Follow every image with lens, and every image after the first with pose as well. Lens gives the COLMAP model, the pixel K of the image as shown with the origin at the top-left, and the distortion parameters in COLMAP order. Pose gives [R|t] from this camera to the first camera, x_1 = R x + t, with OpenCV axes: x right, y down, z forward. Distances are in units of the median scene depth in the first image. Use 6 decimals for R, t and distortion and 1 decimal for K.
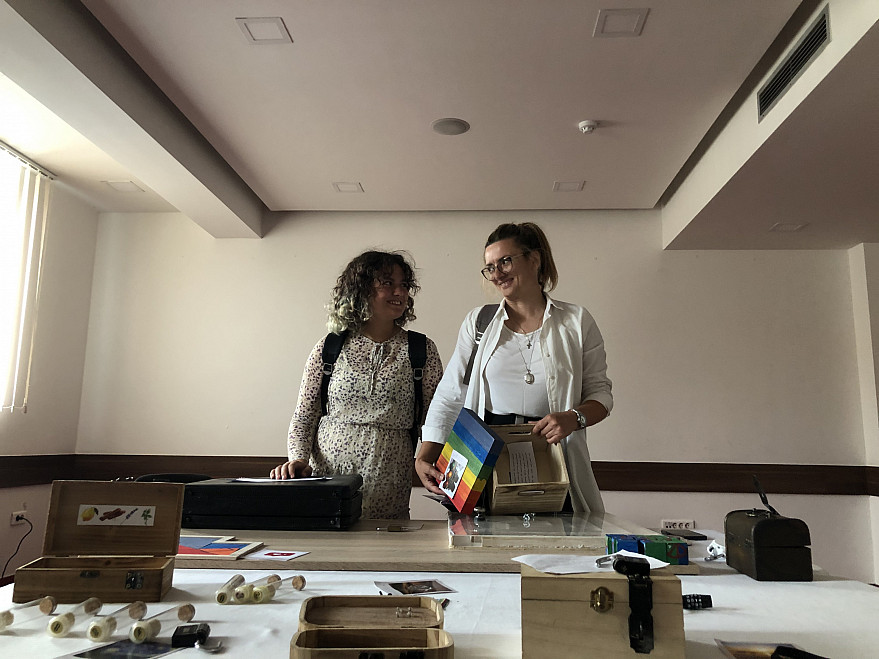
lens RADIAL K [[719.2, 0, 445.2], [0, 719.2, 325.0], [0, 0, 1]] dist [0.012769, -0.014257]
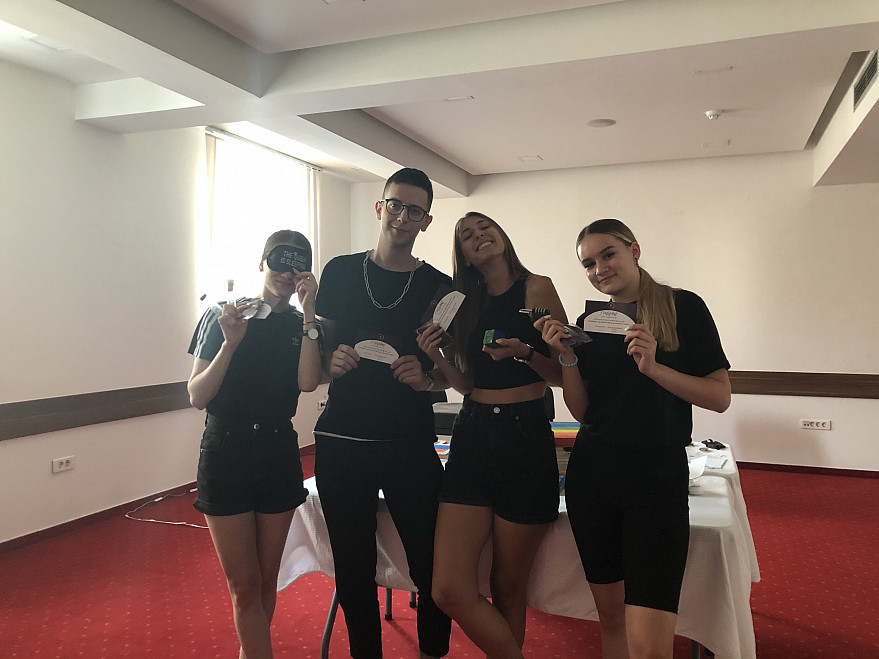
lens RADIAL K [[719.2, 0, 443.0], [0, 719.2, 323.9], [0, 0, 1]] dist [0.012769, -0.014257]
pose [[0.950308, -0.007406, -0.311224, 0.114507], [0.063669, 0.983209, 0.171014, -0.134766], [0.304732, -0.182331, 0.934823, -0.288842]]
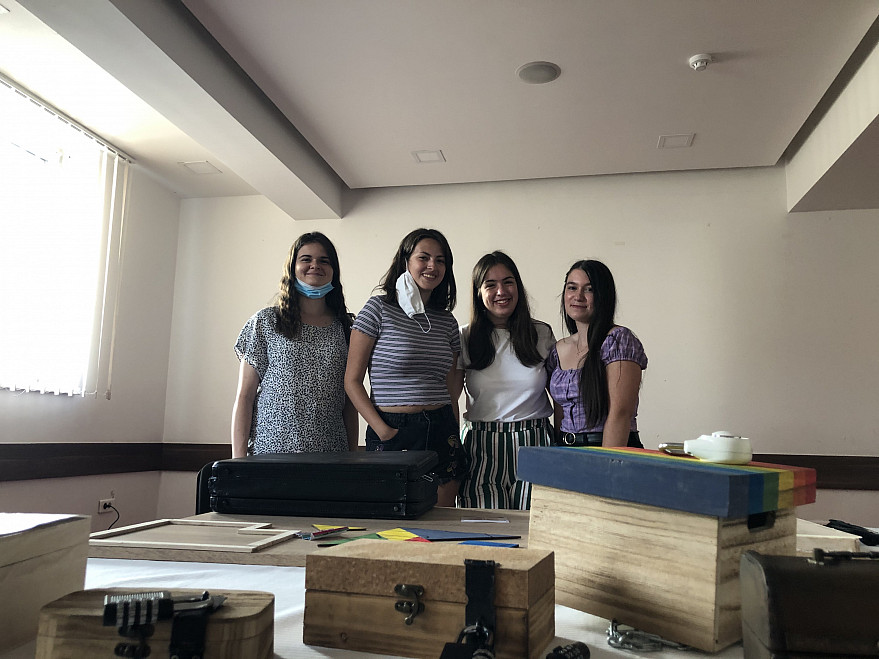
lens RADIAL K [[719.2, 0, 439.9], [0, 719.2, 333.8], [0, 0, 1]] dist [0.012769, -0.014257]
pose [[0.990535, -0.016993, -0.136207, 0.001426], [0.018886, 0.999742, 0.012618, 0.026499], [0.135957, -0.015071, 0.990600, 0.082285]]
